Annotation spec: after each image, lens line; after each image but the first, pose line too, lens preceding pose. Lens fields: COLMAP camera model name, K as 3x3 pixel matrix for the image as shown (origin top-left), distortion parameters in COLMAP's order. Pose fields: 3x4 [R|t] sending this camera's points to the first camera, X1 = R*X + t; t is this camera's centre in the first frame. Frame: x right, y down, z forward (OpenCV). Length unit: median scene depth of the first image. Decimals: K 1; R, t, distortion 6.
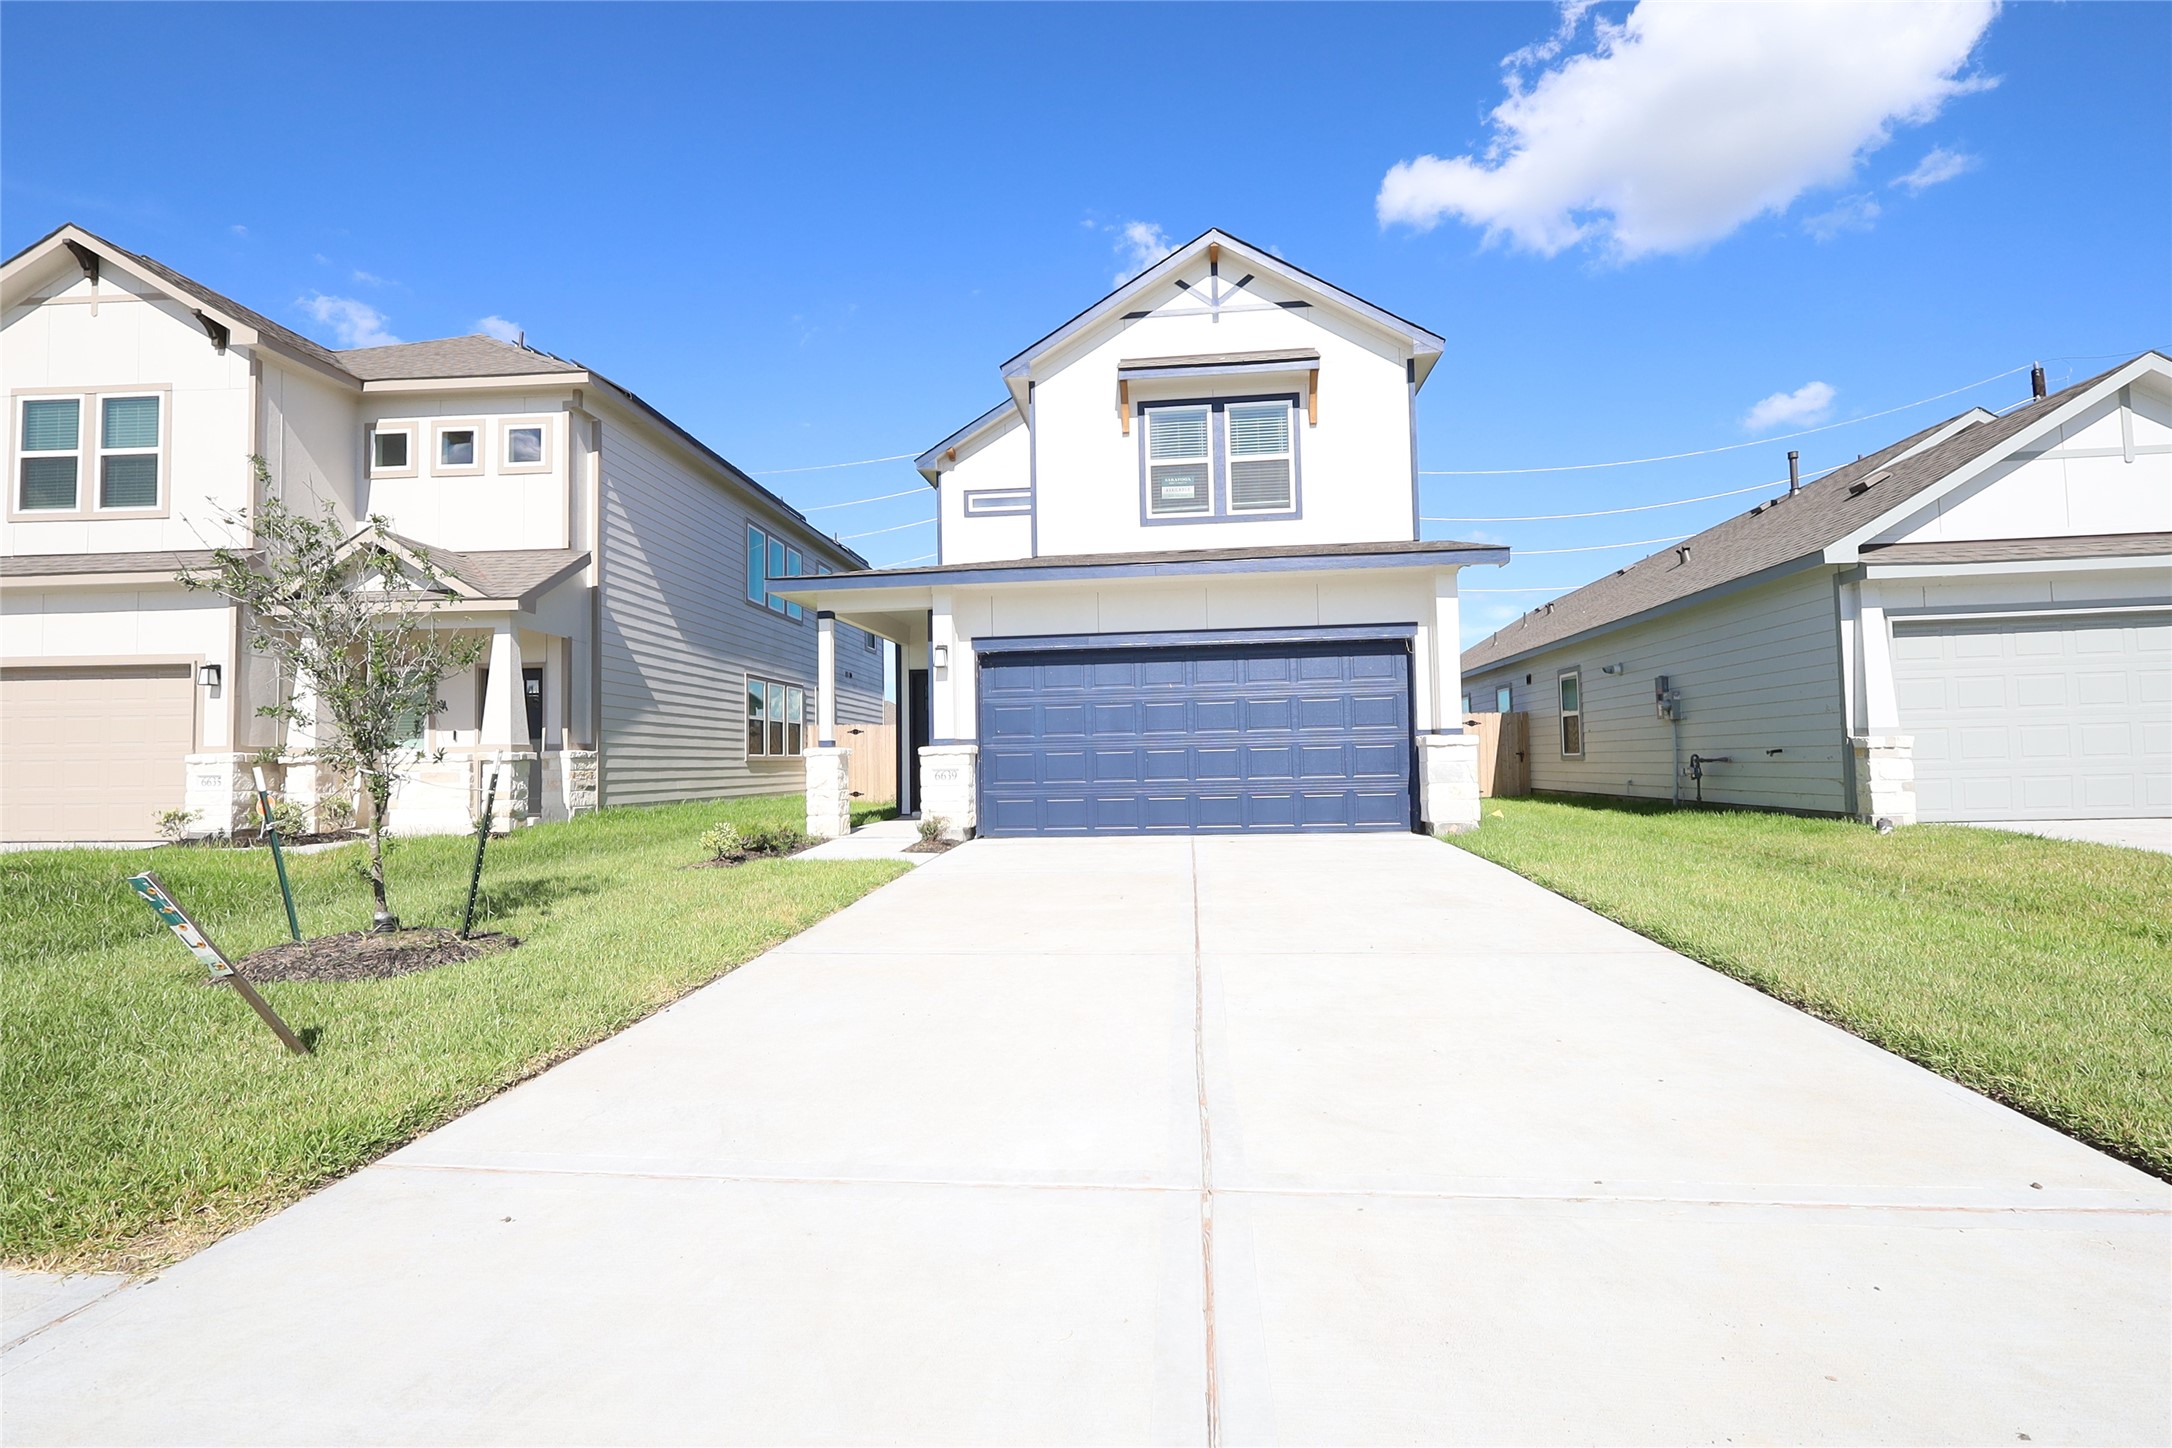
lens RADIAL K [[998.4, 0, 1088.5], [0, 998.4, 724.7], [0, 0, 1]] dist [-0.003331, 0.001492]
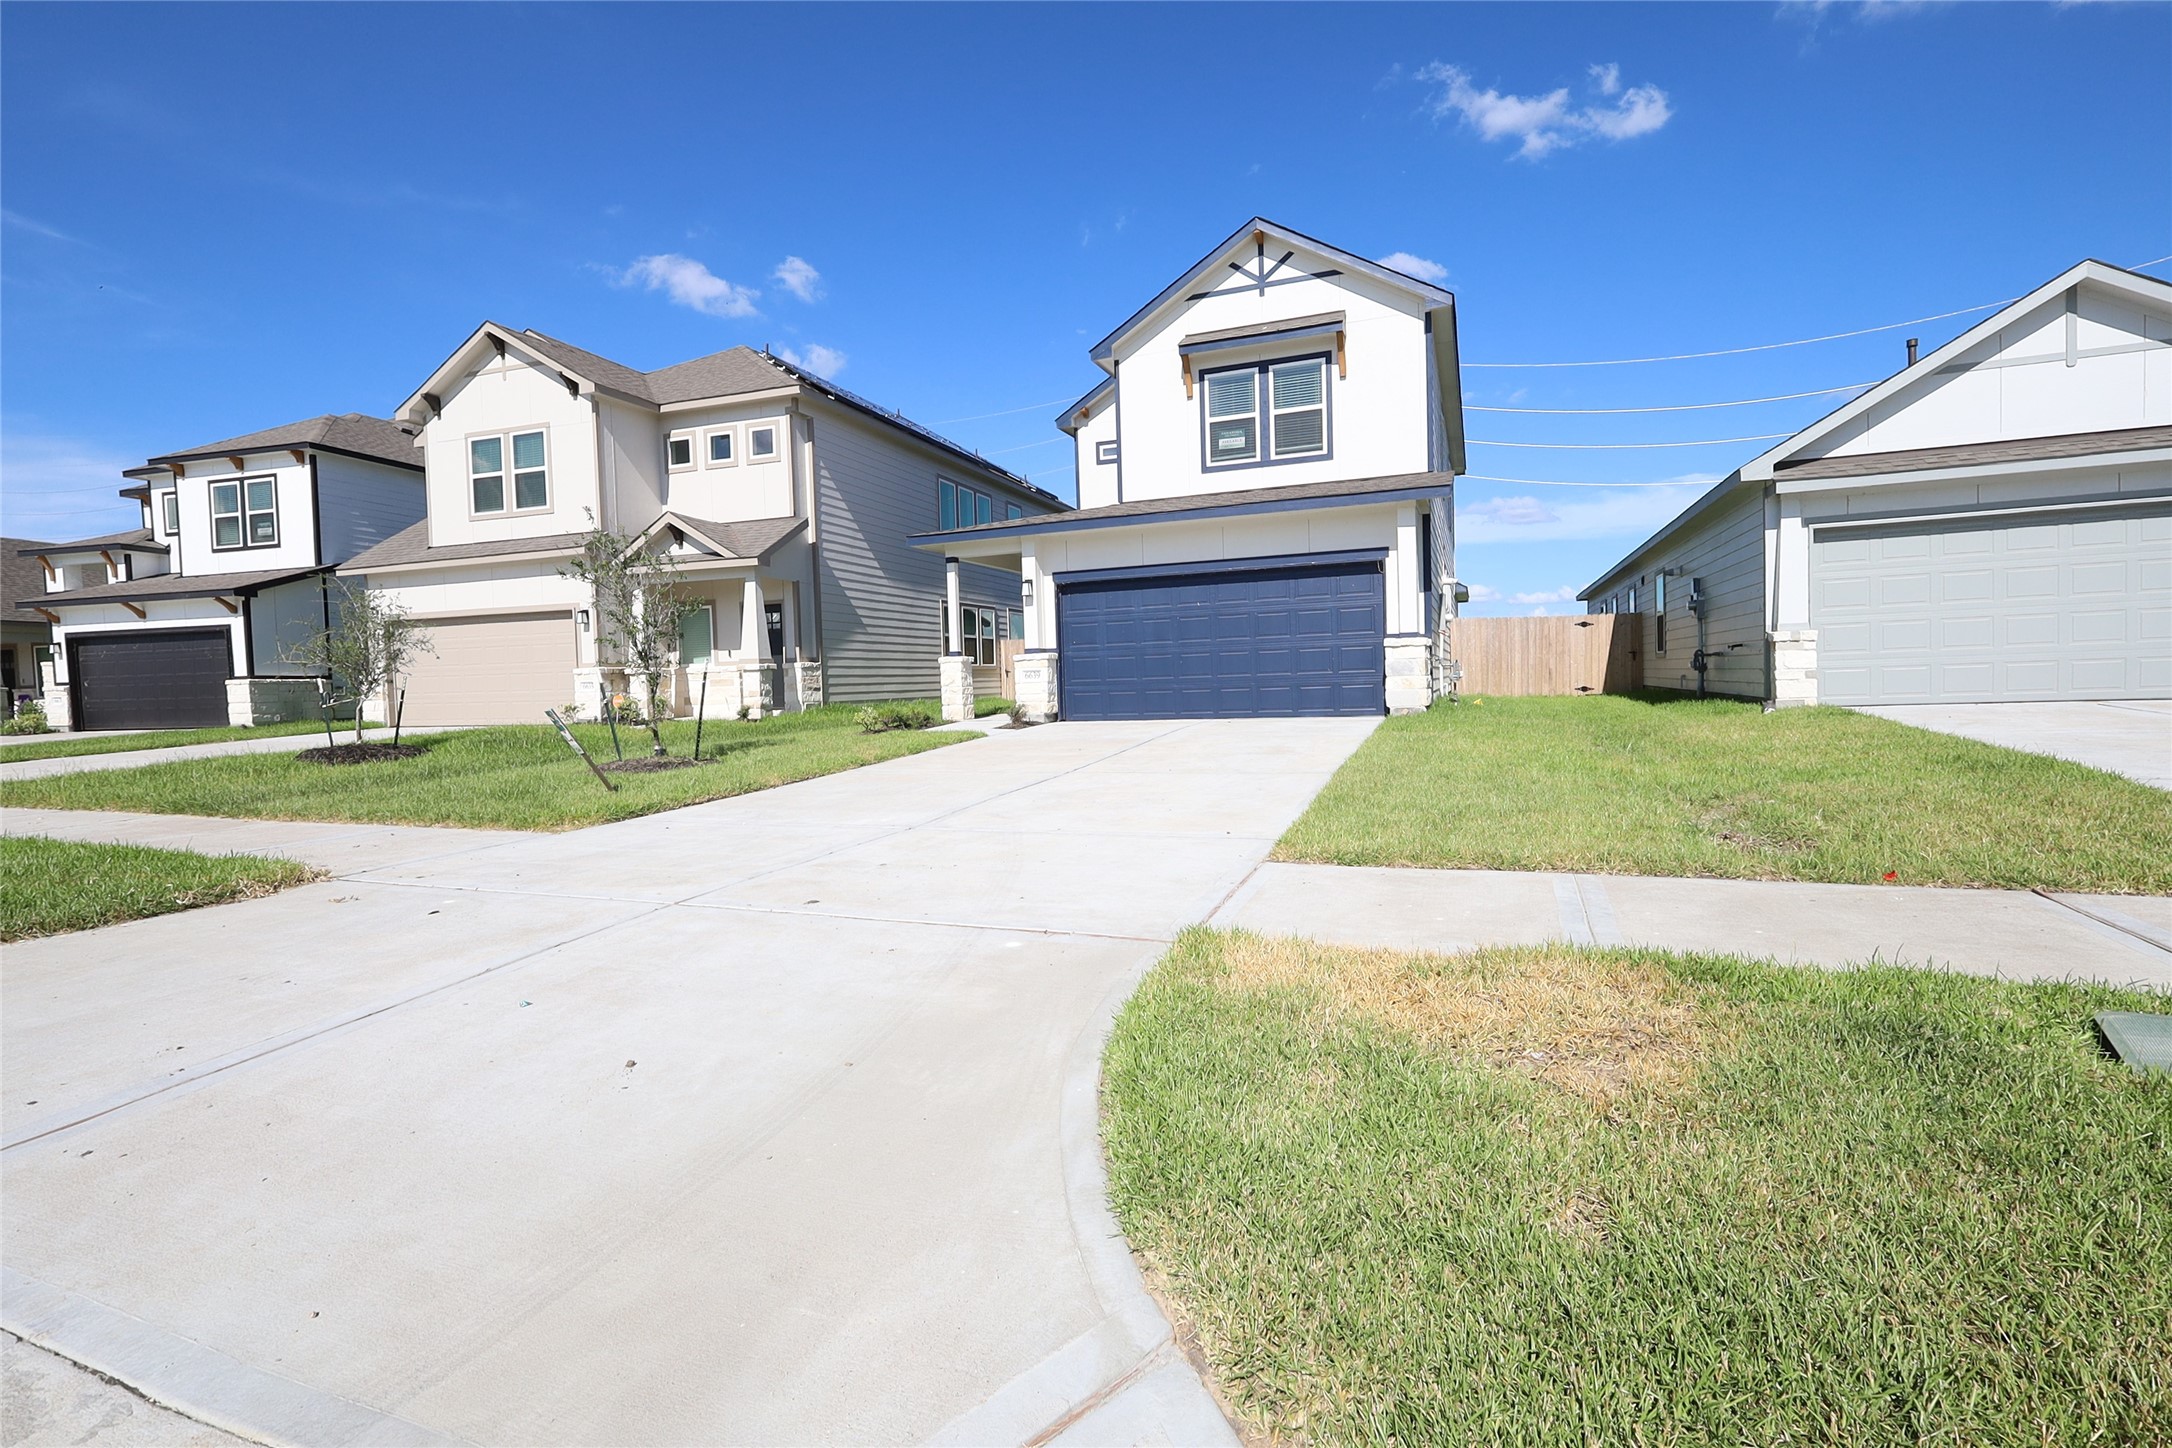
lens RADIAL K [[998.4, 0, 1088.5], [0, 998.4, 724.7], [0, 0, 1]] dist [-0.003331, 0.001492]
pose [[0.964443, 0.000794, -0.264289, 0.248538], [0.022872, 0.995993, 0.086454, 0.001070], [0.263299, -0.089425, 0.960561, -0.257477]]
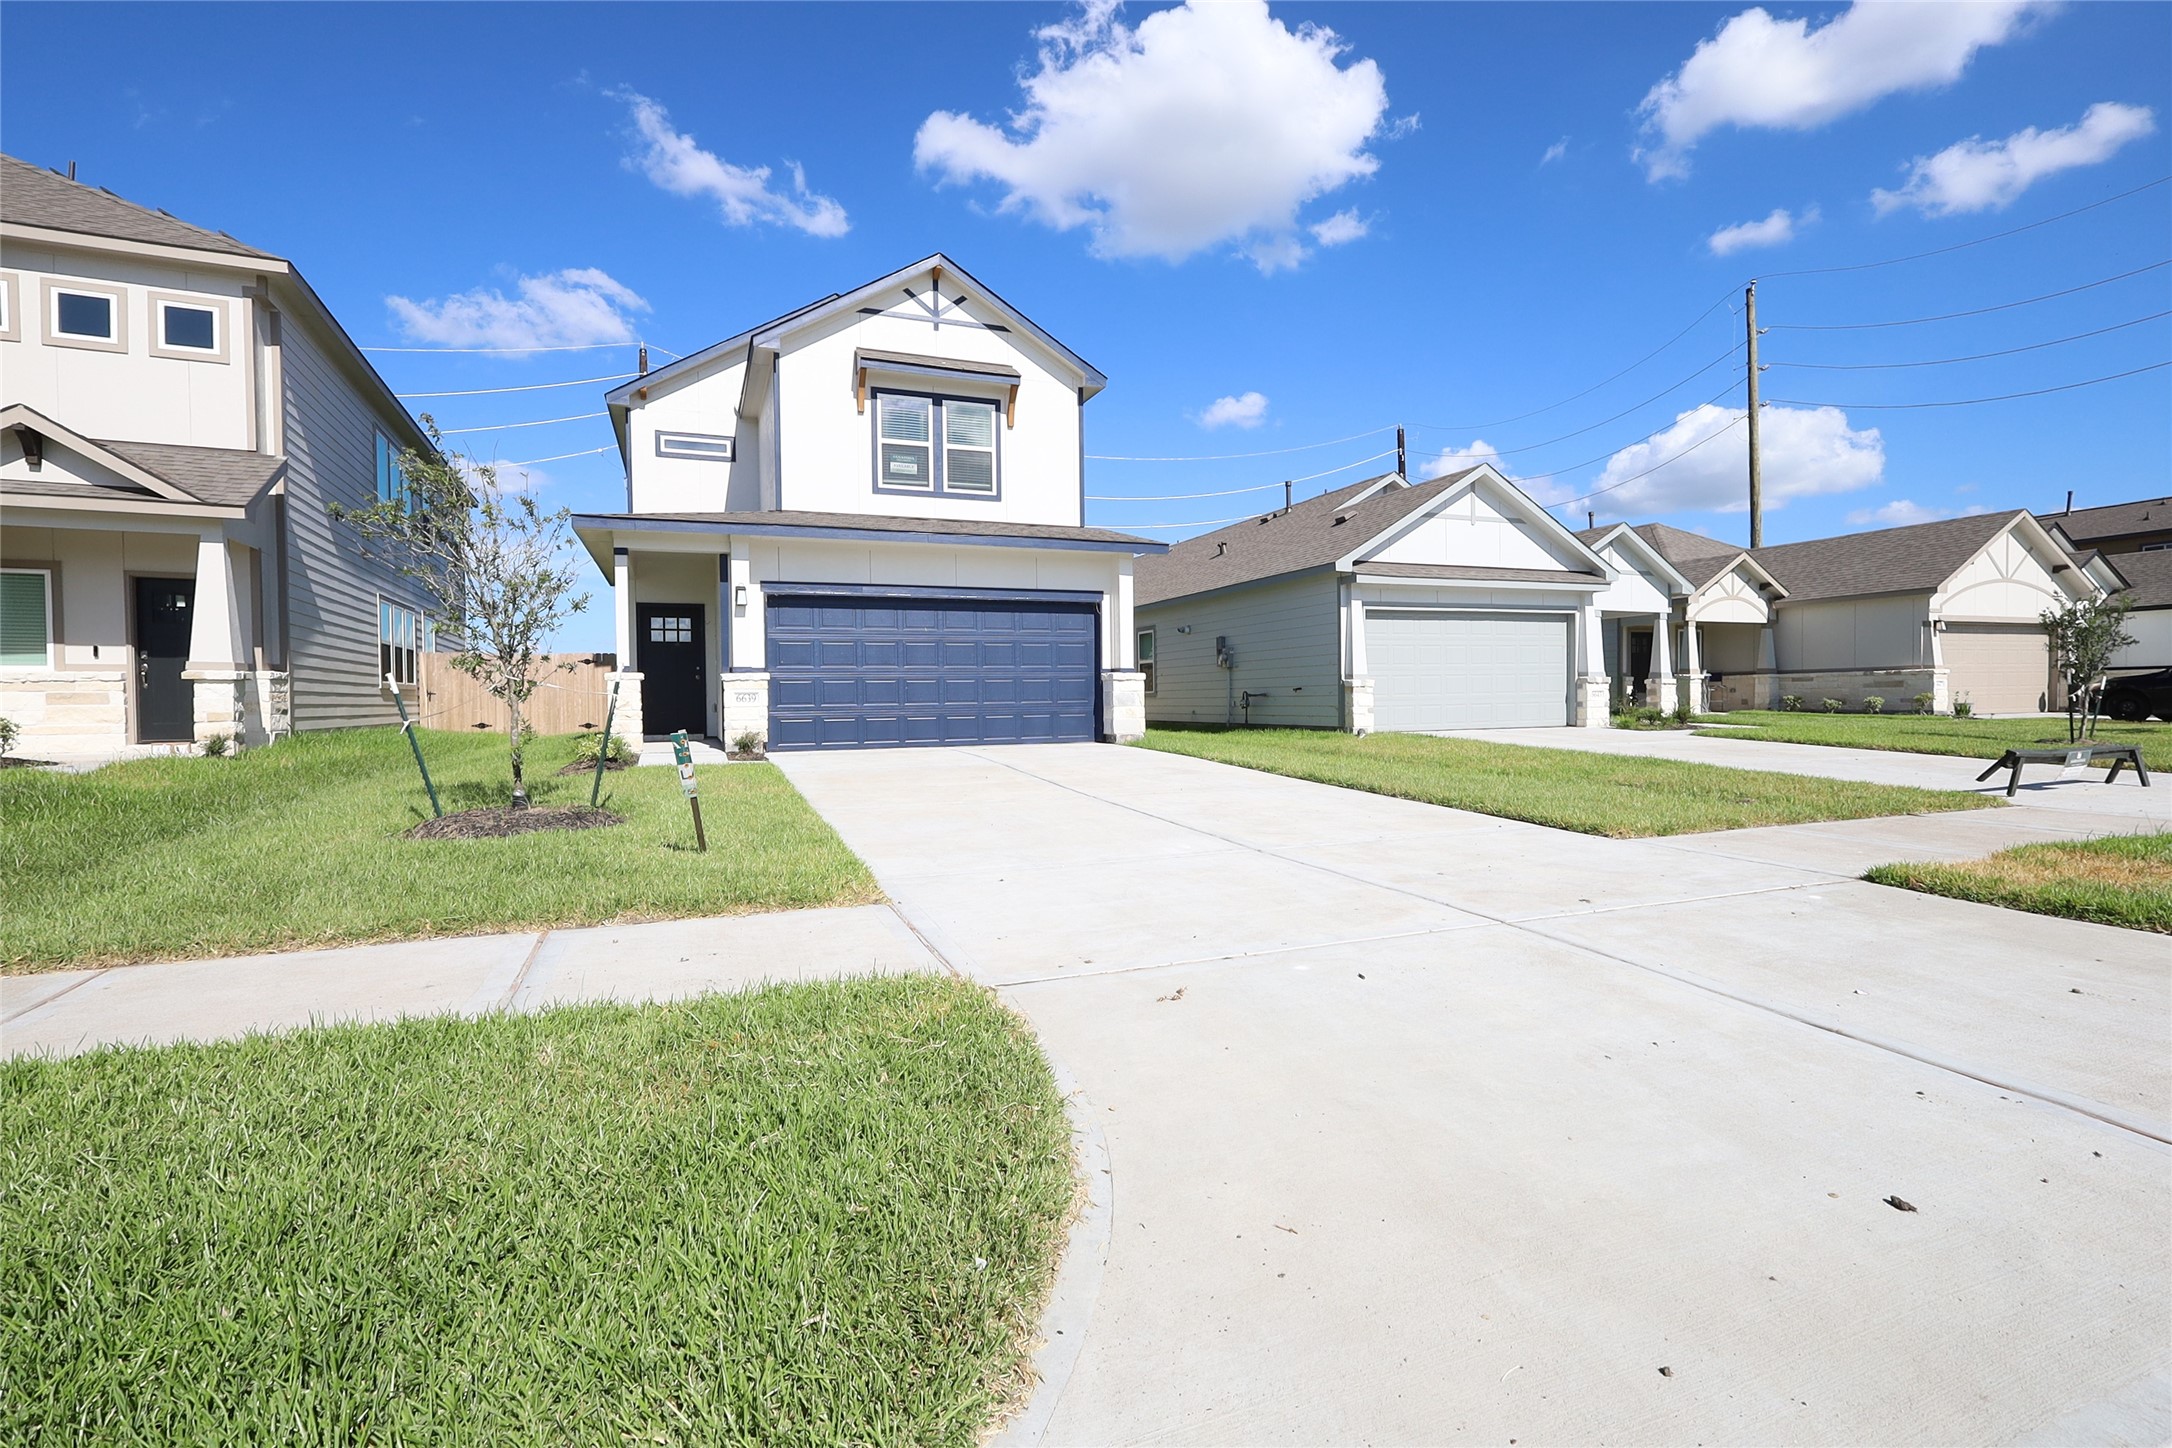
lens RADIAL K [[998.4, 0, 1088.5], [0, 998.4, 724.7], [0, 0, 1]] dist [-0.003331, 0.001492]
pose [[0.885048, -0.001940, 0.465495, -0.280403], [-0.024104, 0.998459, 0.049989, 0.011264], [-0.464875, -0.055463, 0.883638, -0.190783]]
